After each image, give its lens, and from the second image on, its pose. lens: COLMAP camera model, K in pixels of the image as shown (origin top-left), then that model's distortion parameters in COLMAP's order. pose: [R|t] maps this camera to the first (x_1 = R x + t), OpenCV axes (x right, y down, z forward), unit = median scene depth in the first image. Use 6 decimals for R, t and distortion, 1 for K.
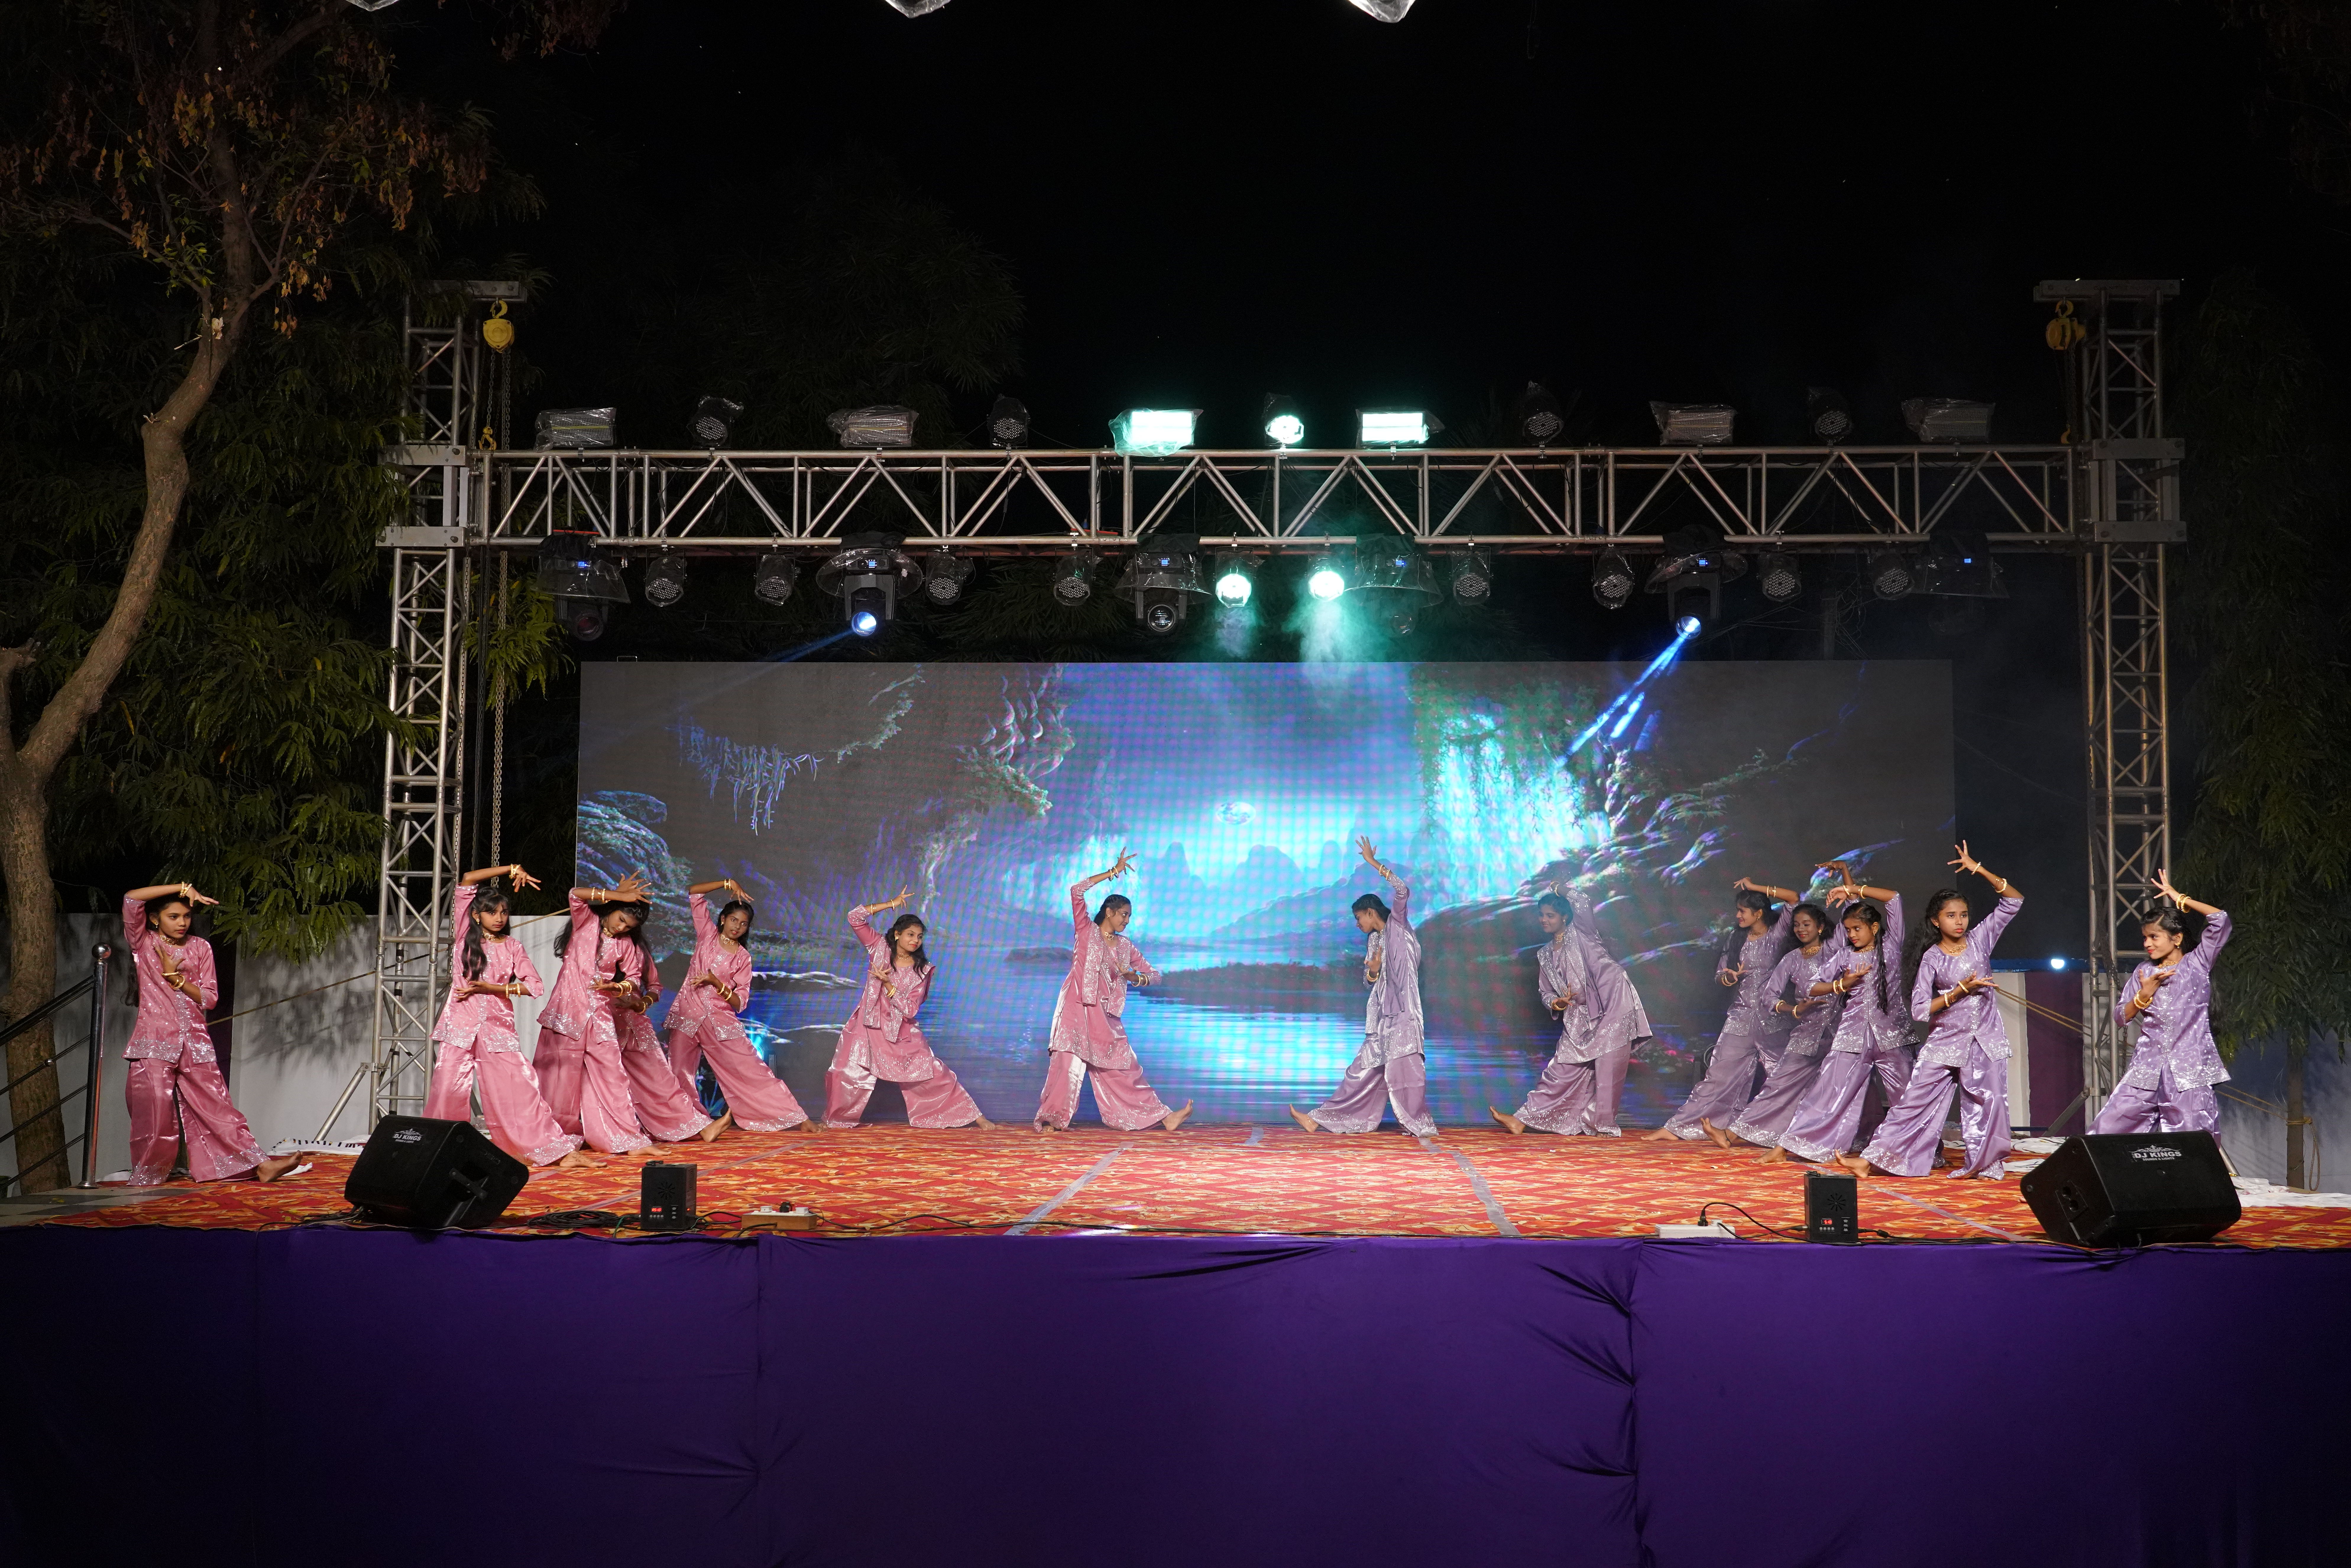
lens RADIAL K [[2472.8, 0, 1186.6], [0, 2472.8, 802.6], [0, 0, 1]] dist [0.047752, 0.000000]
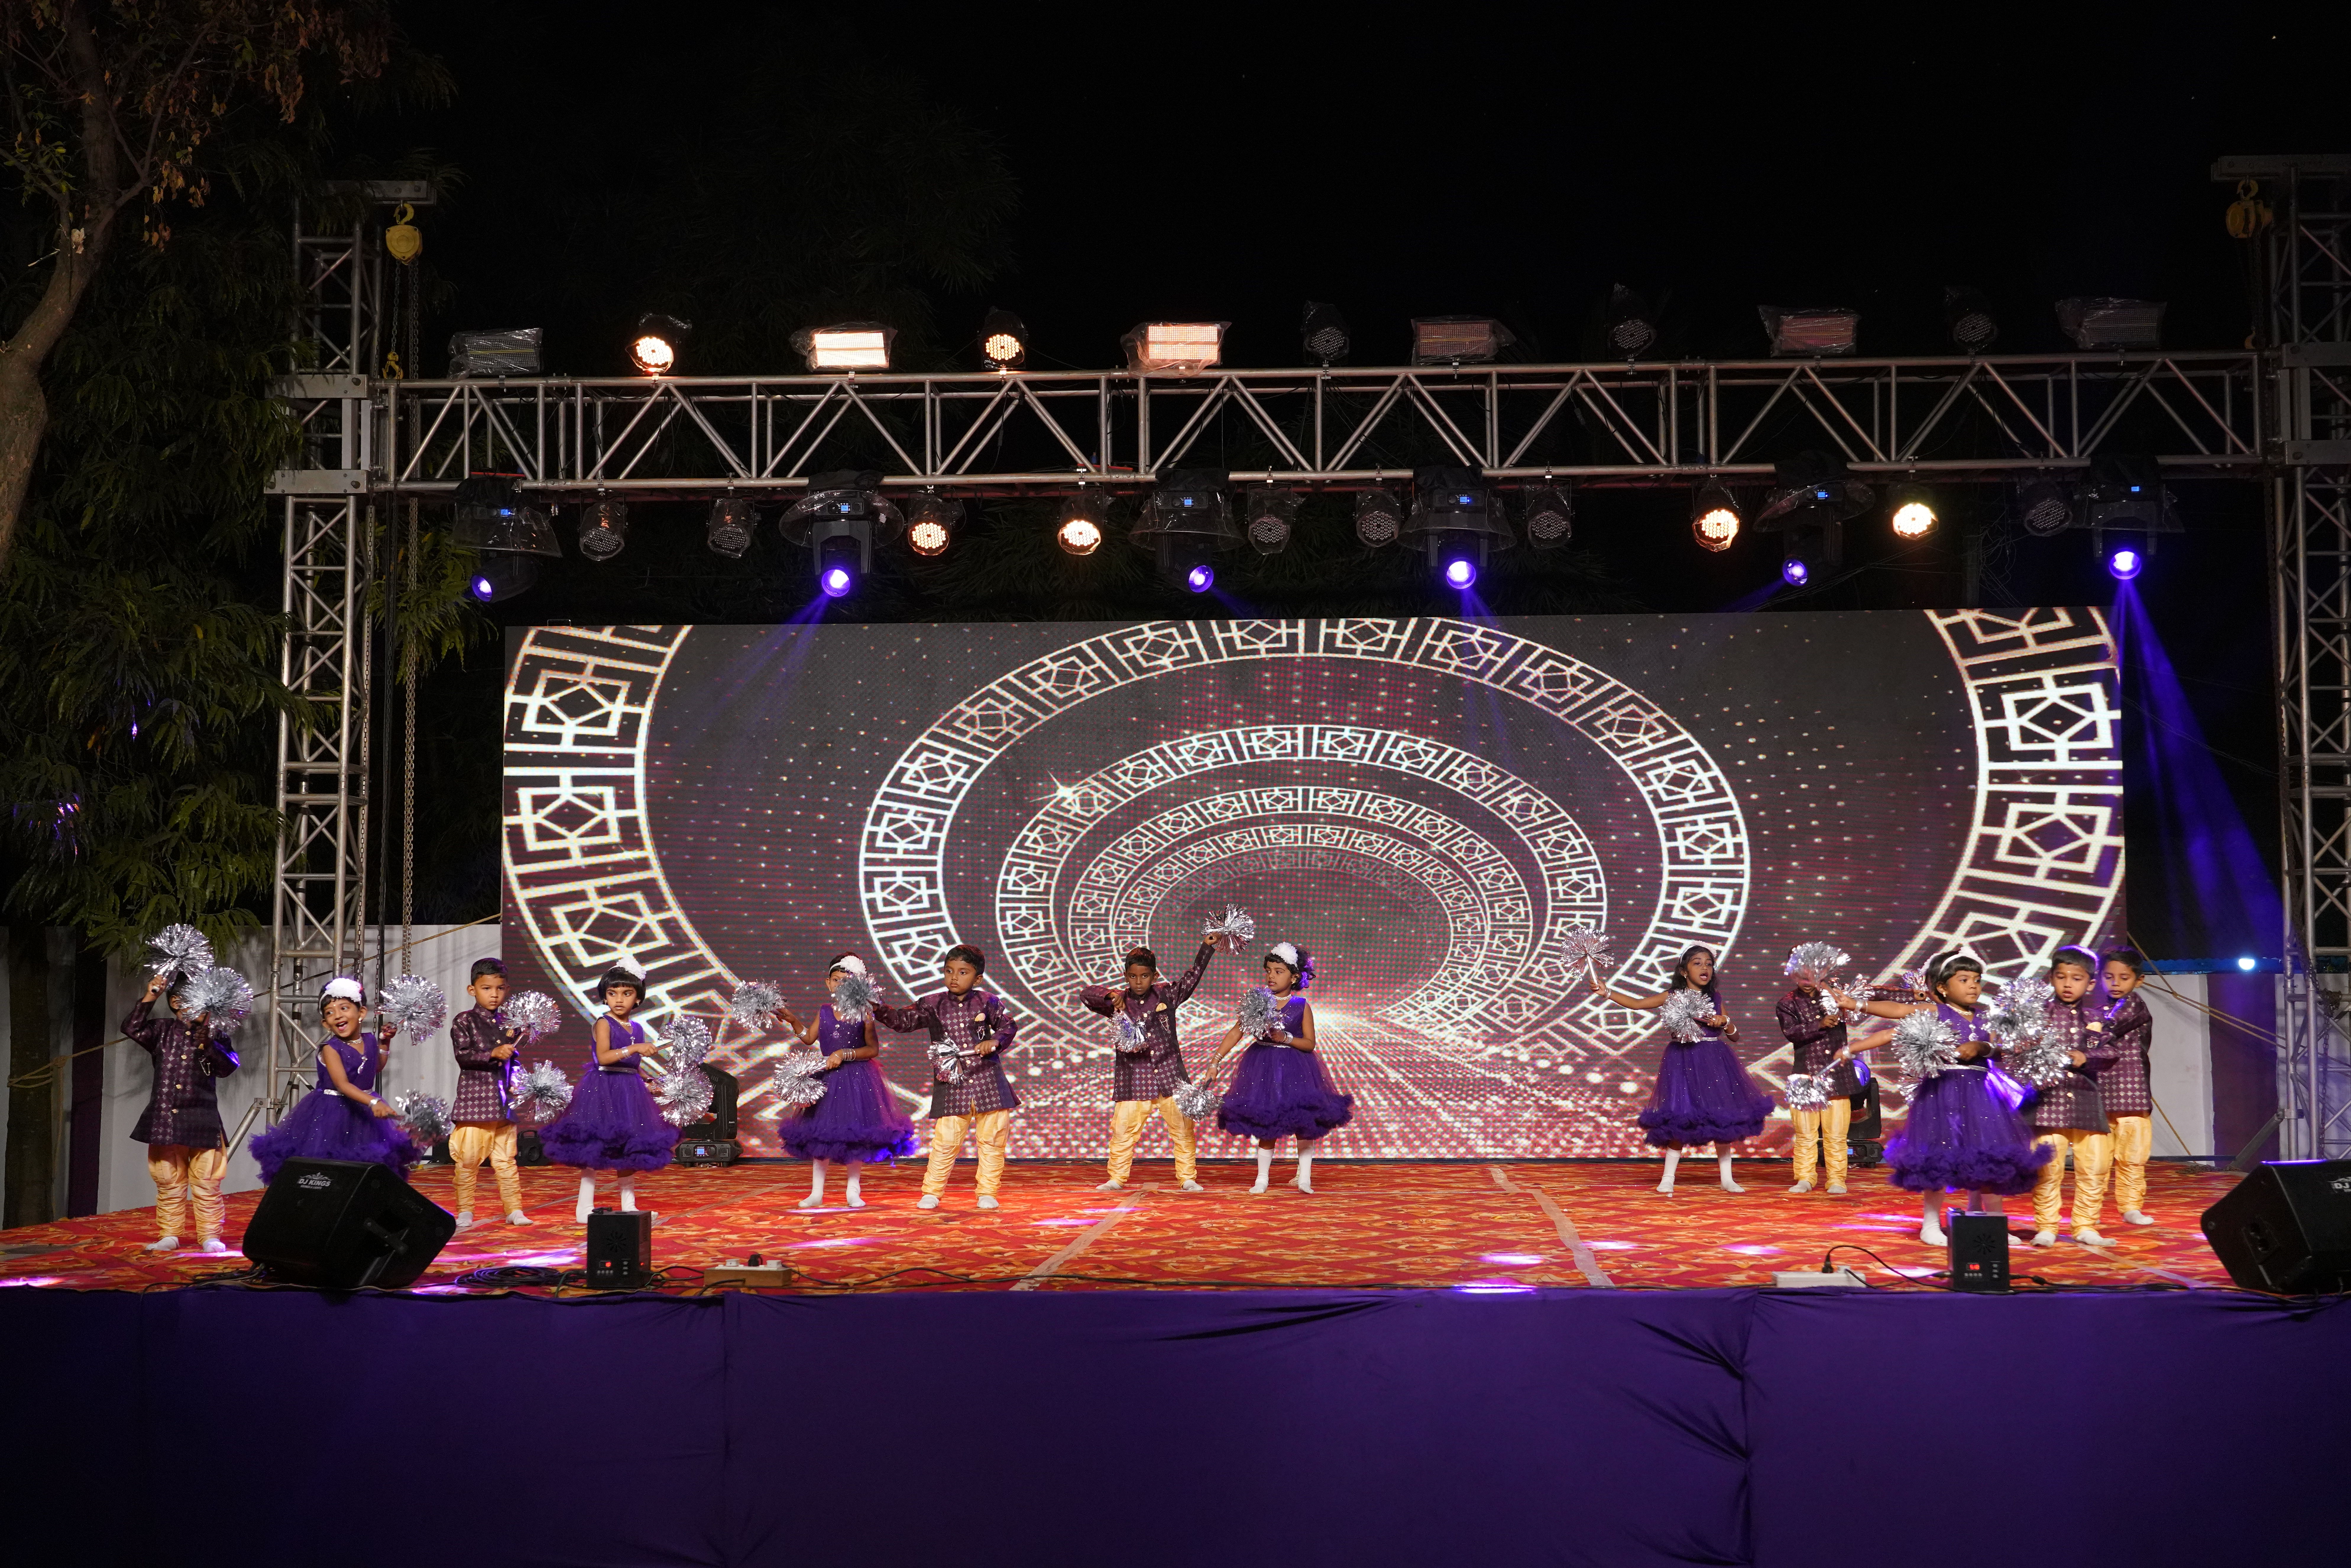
lens RADIAL K [[2917.1, 0, 1182.5], [0, 2917.1, 808.1], [0, 0, 1]] dist [0.048414, 0.000000]
pose [[0.999885, -0.010298, -0.011119, -0.000627], [0.010385, 0.999915, 0.007820, 0.000278], [0.011037, -0.007934, 0.999908, -0.004709]]
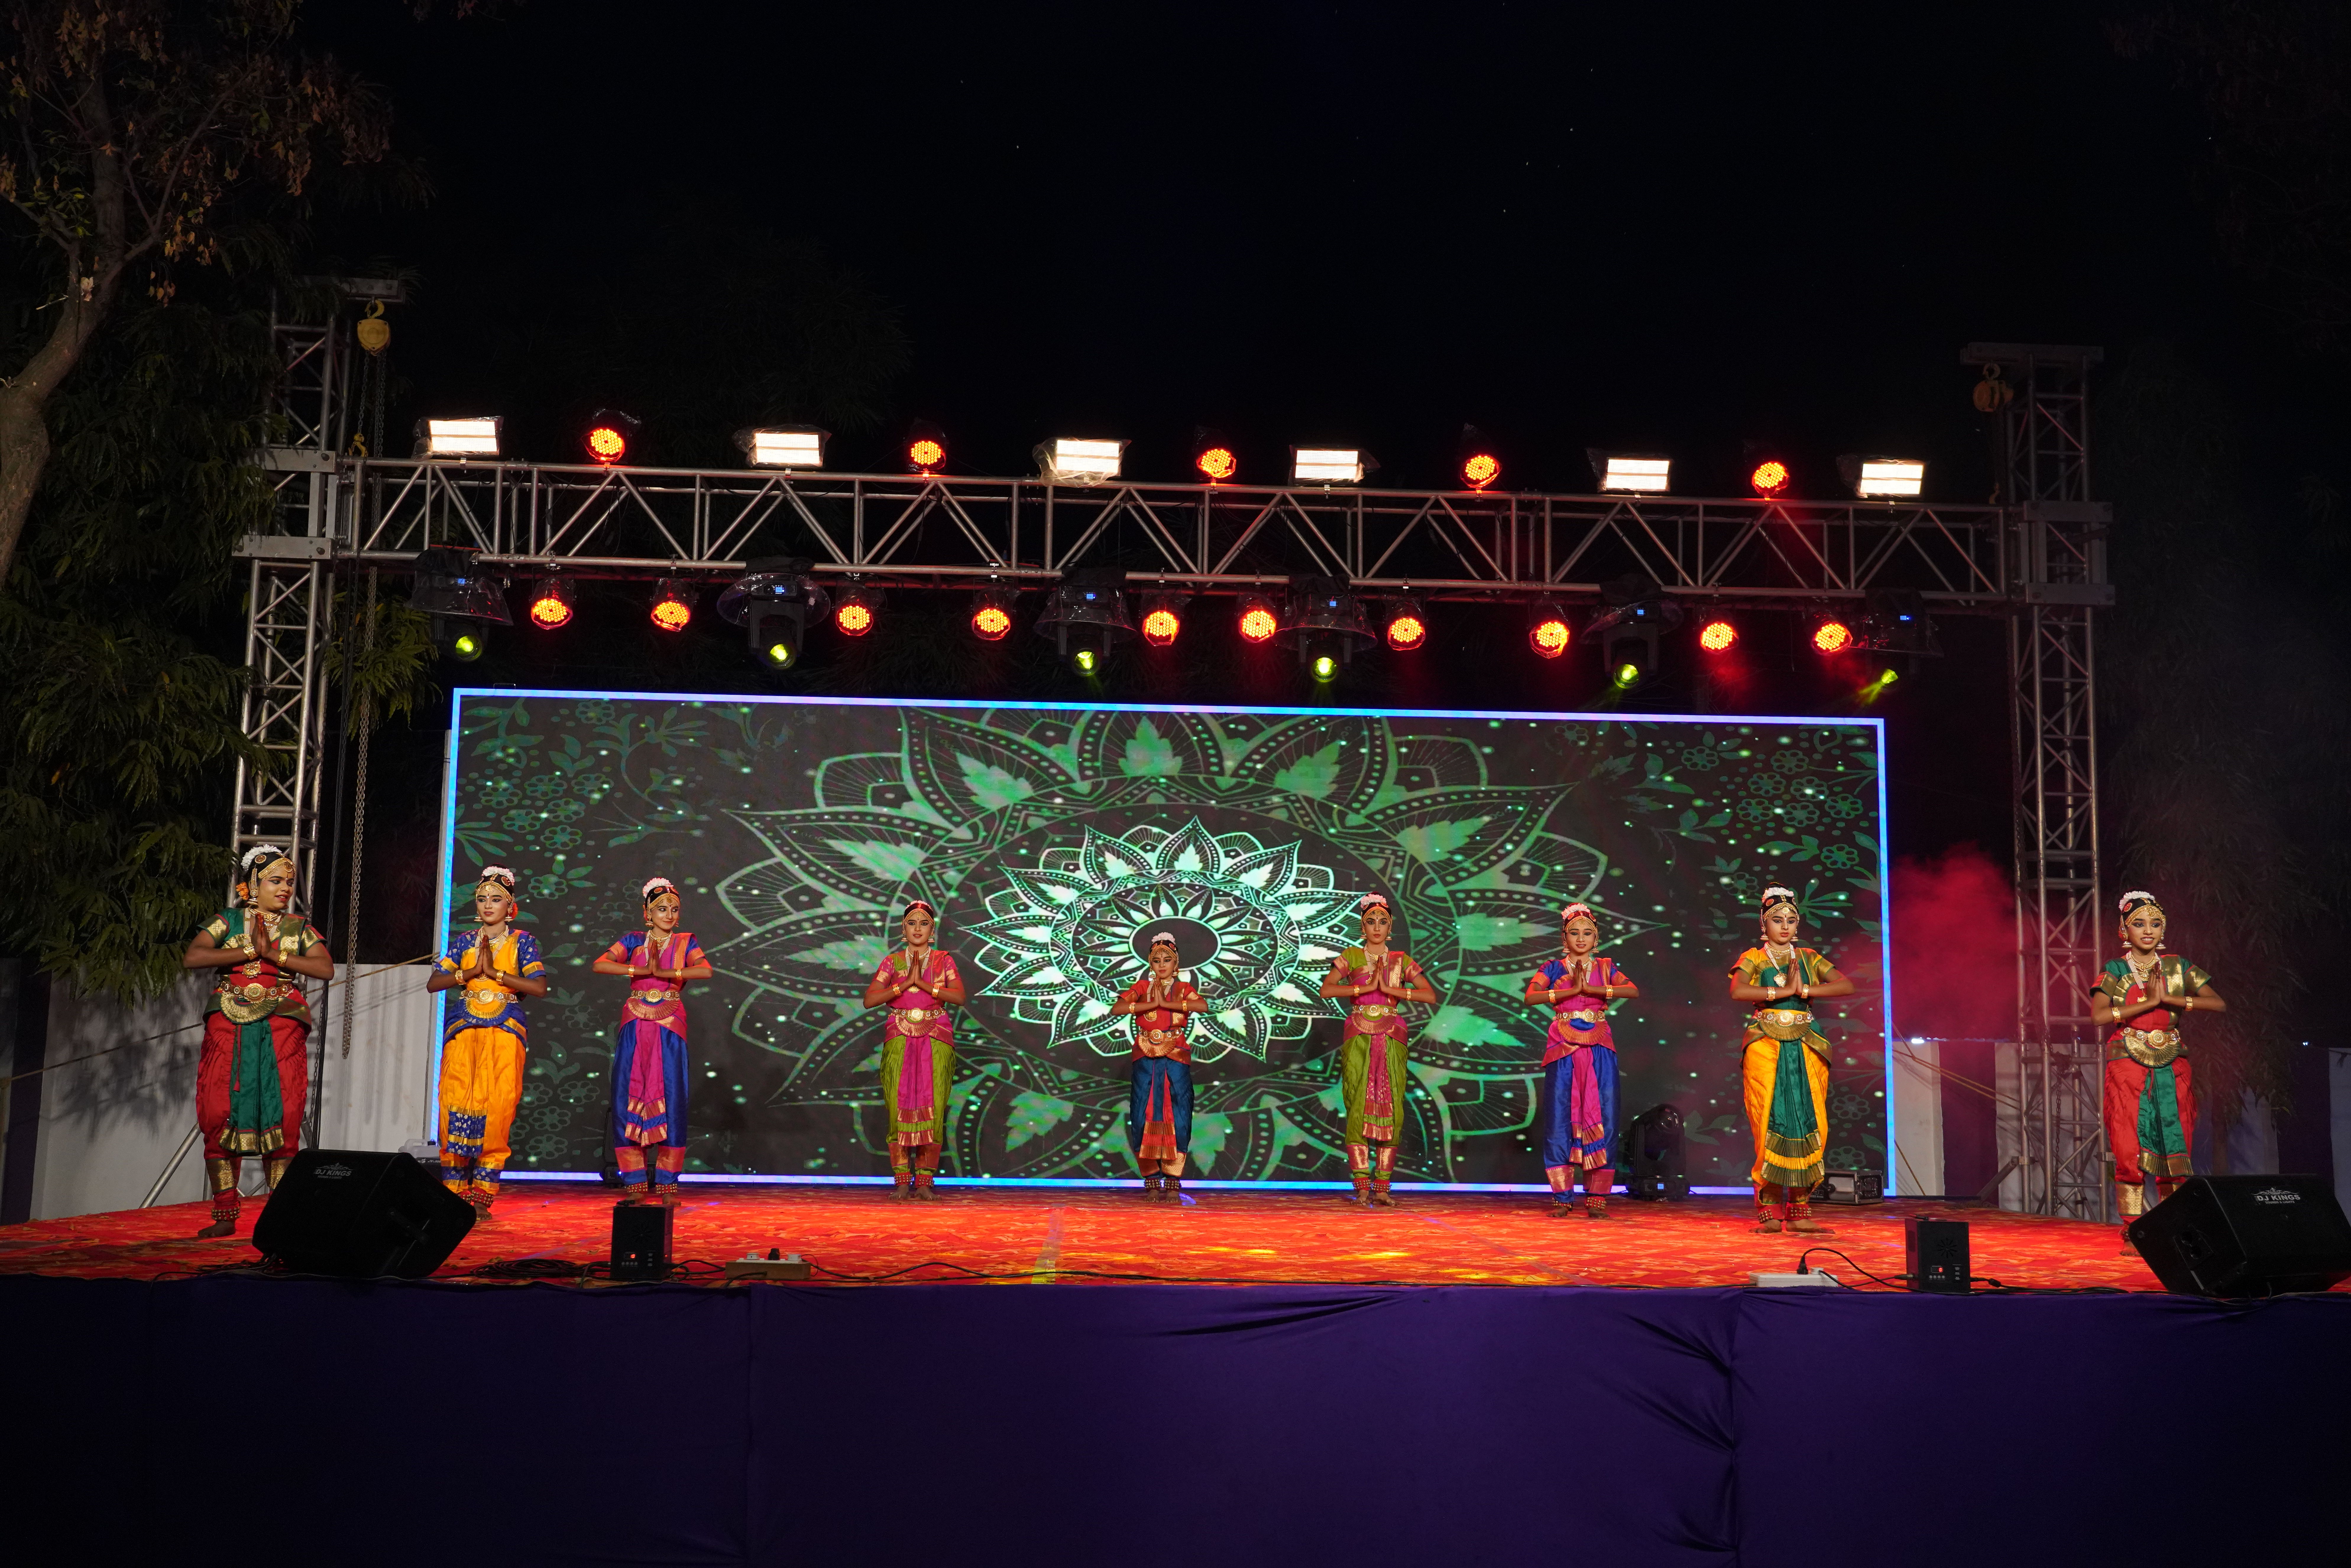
lens RADIAL K [[2328.7, 0, 1116.9], [0, 2328.7, 826.1], [0, 0, 1]] dist [0.043852, 0.000000]
pose [[0.994671, 0.020365, 0.101067, -0.087463], [-0.015585, 0.998732, -0.047867, 0.034128], [-0.101914, 0.046037, 0.993727, 0.109856]]
